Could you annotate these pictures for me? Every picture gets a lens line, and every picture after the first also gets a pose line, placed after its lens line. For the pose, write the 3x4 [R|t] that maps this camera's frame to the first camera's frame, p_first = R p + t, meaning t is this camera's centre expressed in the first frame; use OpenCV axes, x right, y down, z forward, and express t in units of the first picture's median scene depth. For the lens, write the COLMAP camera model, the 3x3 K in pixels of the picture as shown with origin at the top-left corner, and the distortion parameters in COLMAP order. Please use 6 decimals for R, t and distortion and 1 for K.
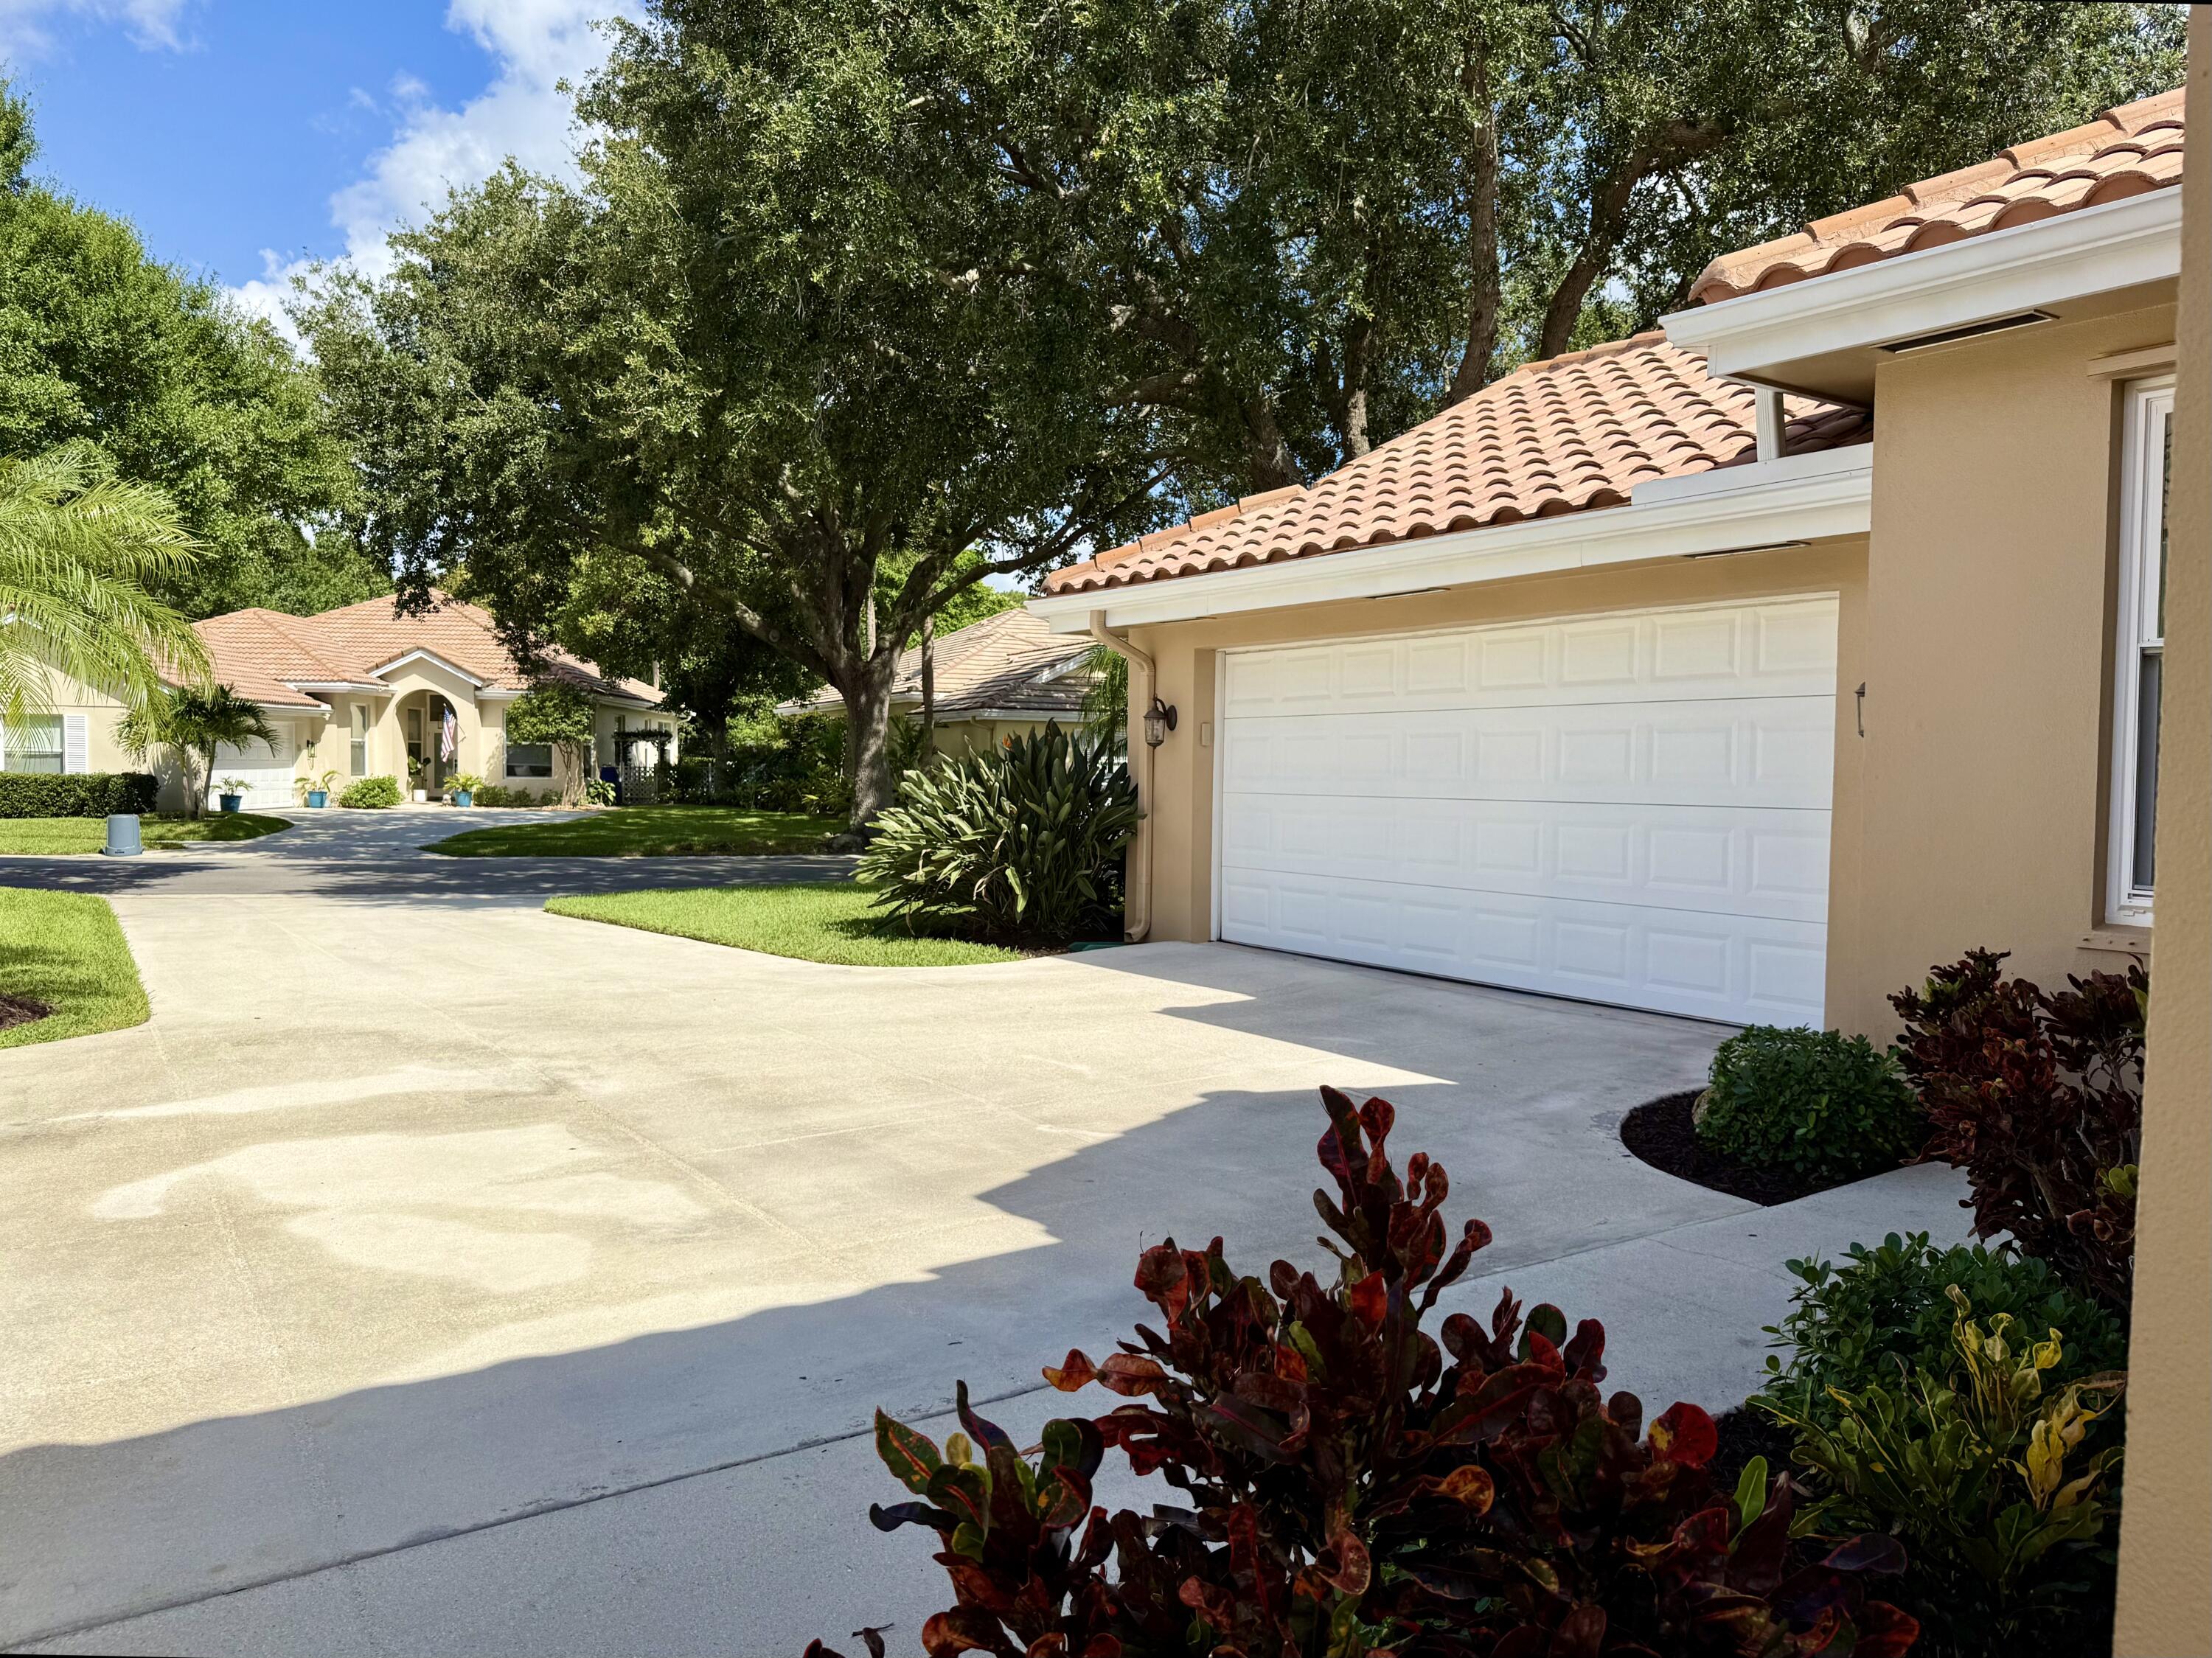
lens RADIAL K [[1533.5, 0, 1145.1], [0, 1533.5, 837.3], [0, 0, 1]] dist [0.043267, -0.054789]
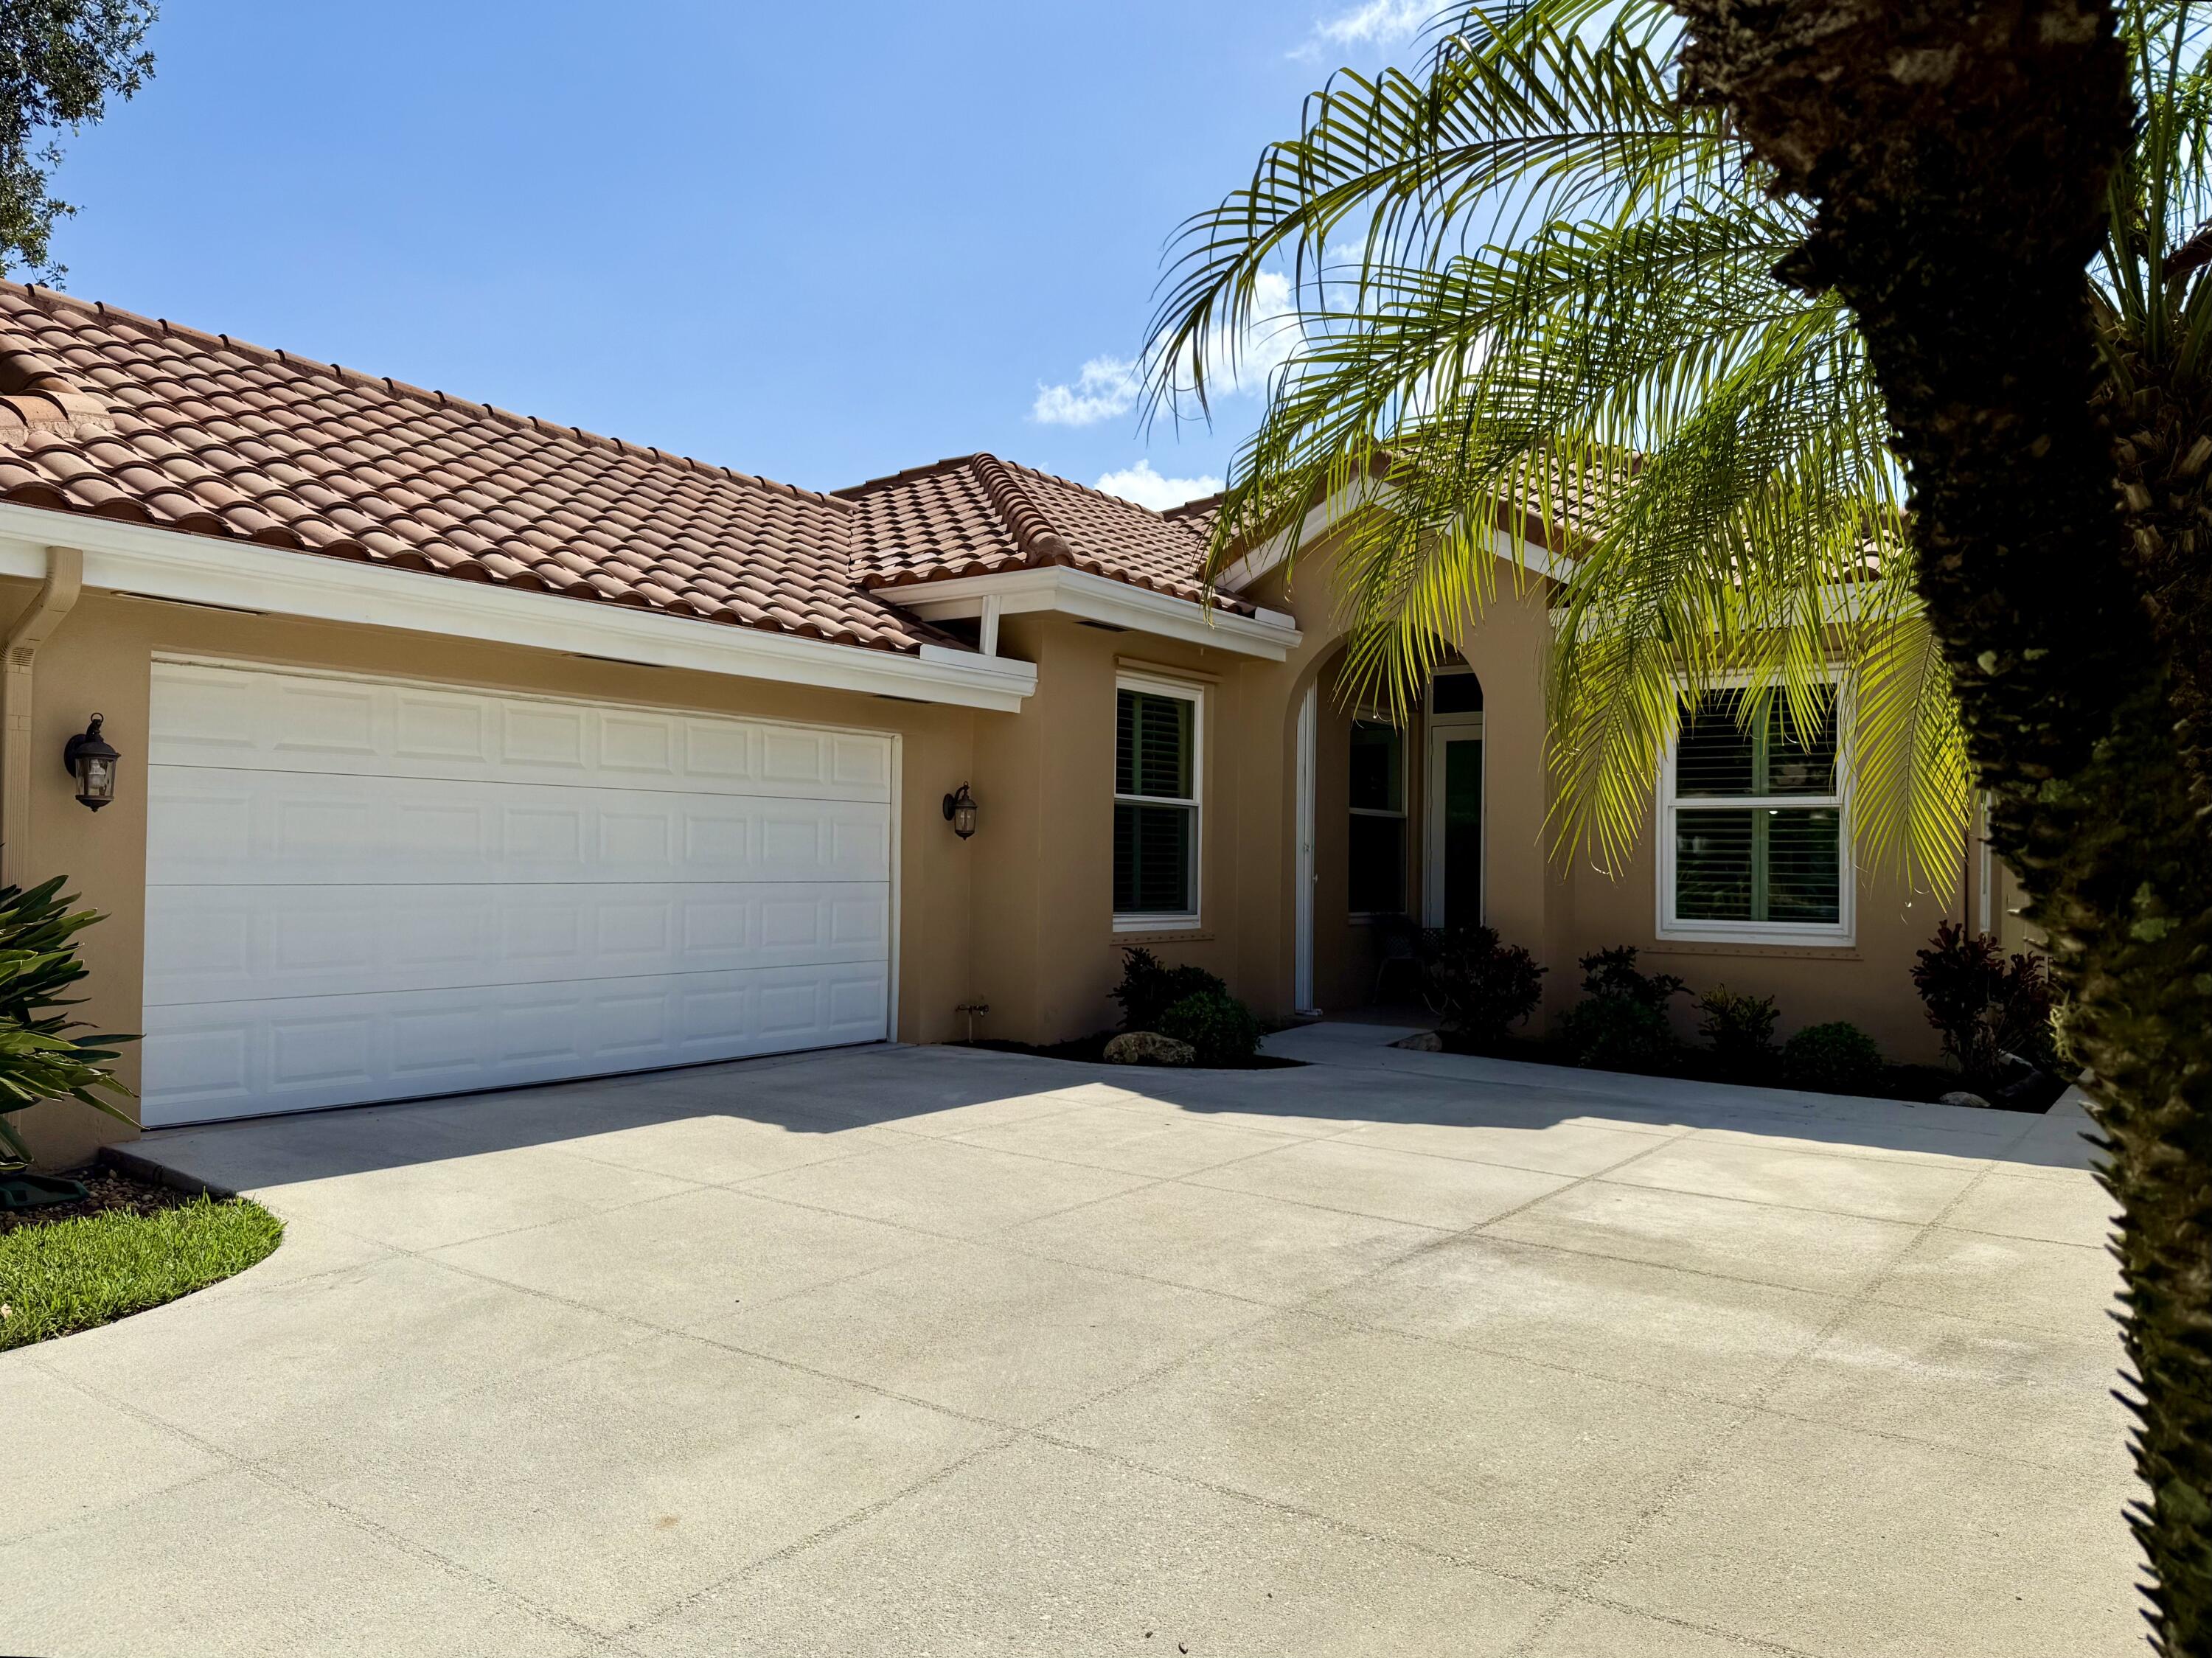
lens RADIAL K [[1533.5, 0, 1145.1], [0, 1533.5, 837.3], [0, 0, 1]] dist [0.043267, -0.054789]
pose [[-0.333574, 0.010111, 0.942670, -0.444070], [0.032860, 0.999460, 0.000908, -0.023752], [-0.942151, 0.031279, -0.333726, 0.556031]]
